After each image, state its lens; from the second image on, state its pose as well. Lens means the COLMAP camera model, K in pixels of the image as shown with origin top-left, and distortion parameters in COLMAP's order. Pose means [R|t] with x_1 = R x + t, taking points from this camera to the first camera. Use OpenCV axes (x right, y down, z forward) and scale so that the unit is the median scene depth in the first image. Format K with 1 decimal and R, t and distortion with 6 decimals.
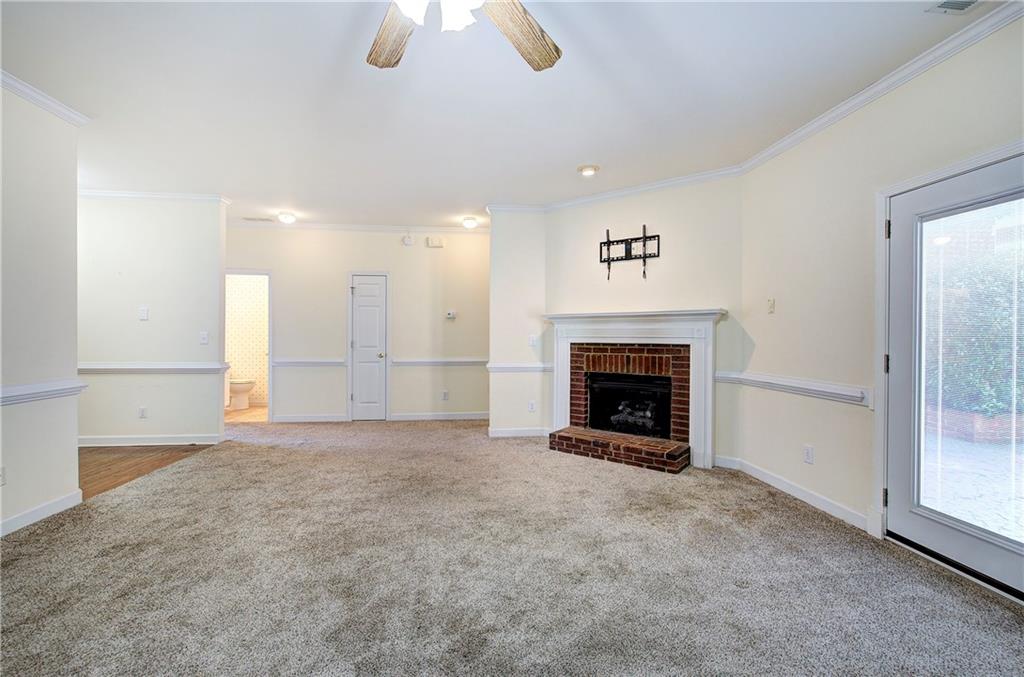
lens RADIAL K [[438.6, 0, 514.6], [0, 438.6, 336.8], [0, 0, 1]] dist [-0.002560, 0.000215]
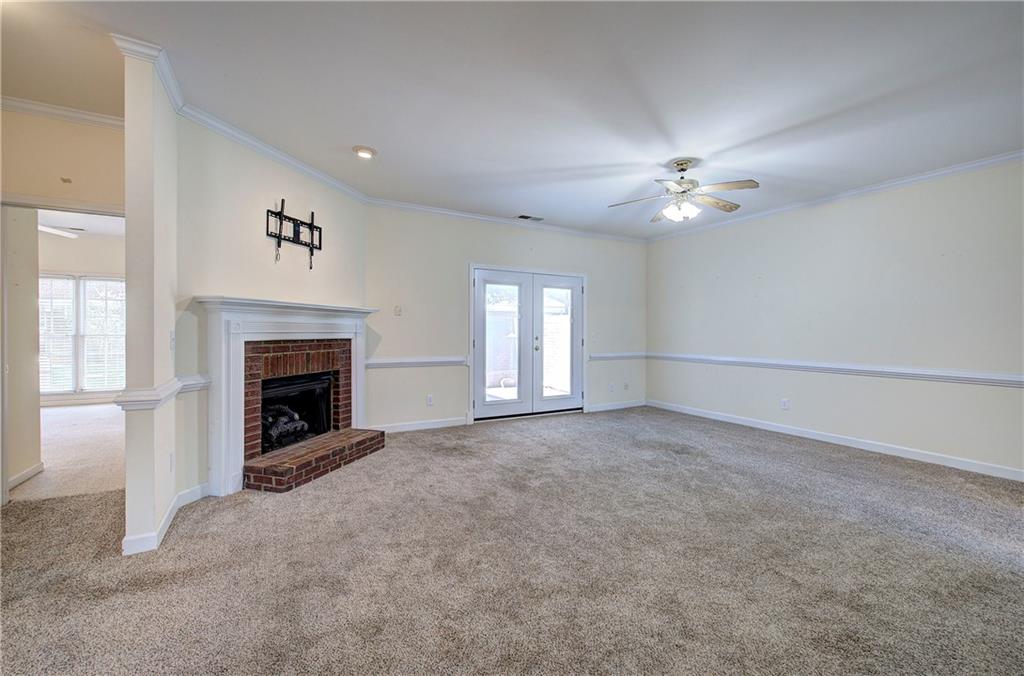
lens RADIAL K [[433.9, 0, 515.0], [0, 433.9, 337.2], [0, 0, 1]] dist [-0.001157, -0.000170]
pose [[-0.385328, -0.016915, 0.922625, -0.716045], [-0.002761, 0.999849, 0.017178, -0.005854], [-0.922776, 0.004072, -0.385316, 0.945906]]
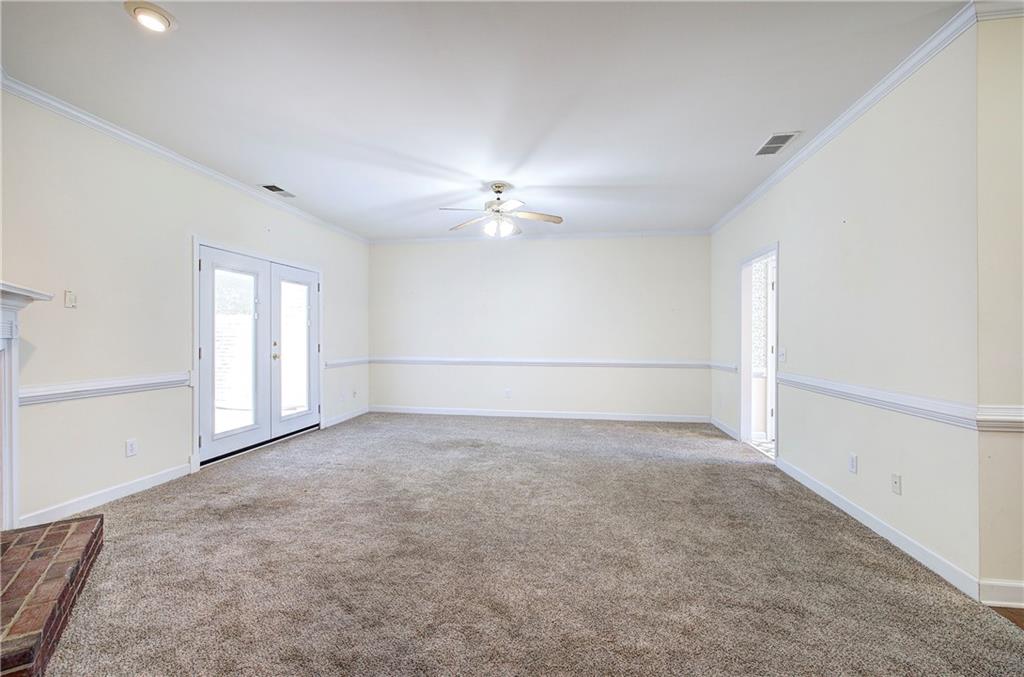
lens RADIAL K [[433.8, 0, 515.7], [0, 433.8, 337.4], [0, 0, 1]] dist [-0.004824, 0.000799]
pose [[-0.963184, -0.005699, 0.268781, -0.347616], [-0.003948, 0.999967, 0.007056, -0.005990], [-0.268813, 0.005735, -0.963175, 1.228959]]
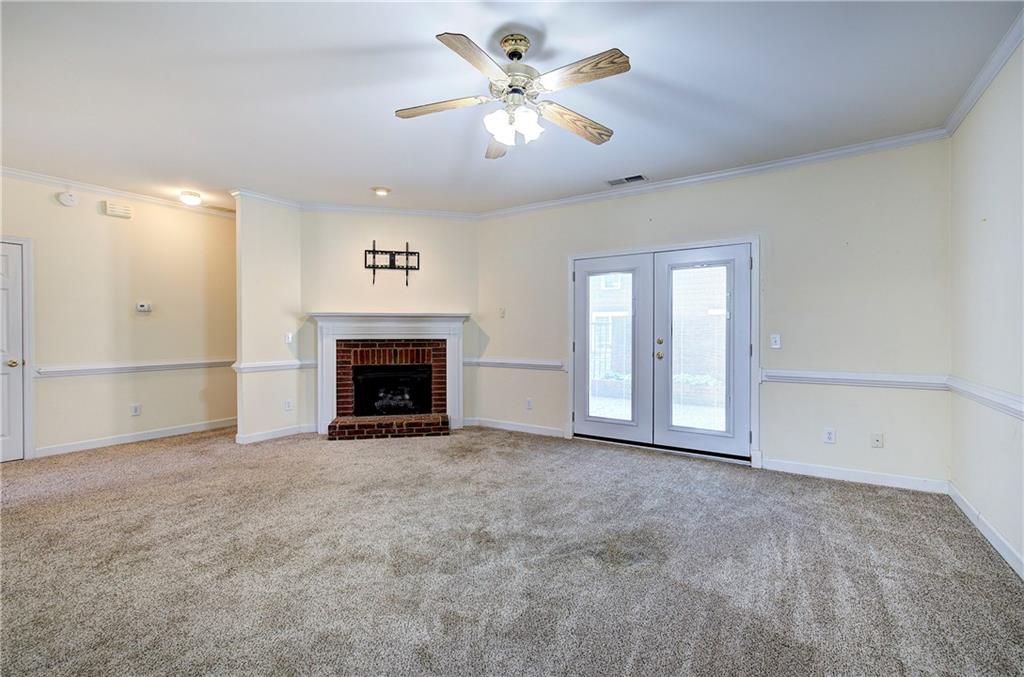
lens RADIAL K [[442.0, 0, 519.0], [0, 442.0, 335.9], [0, 0, 1]] dist [-0.002088, 0.000383]
pose [[0.635878, -0.009766, 0.771728, -0.454767], [0.004263, 0.999949, 0.009141, -0.003496], [-0.771778, -0.002522, 0.635888, -0.027313]]
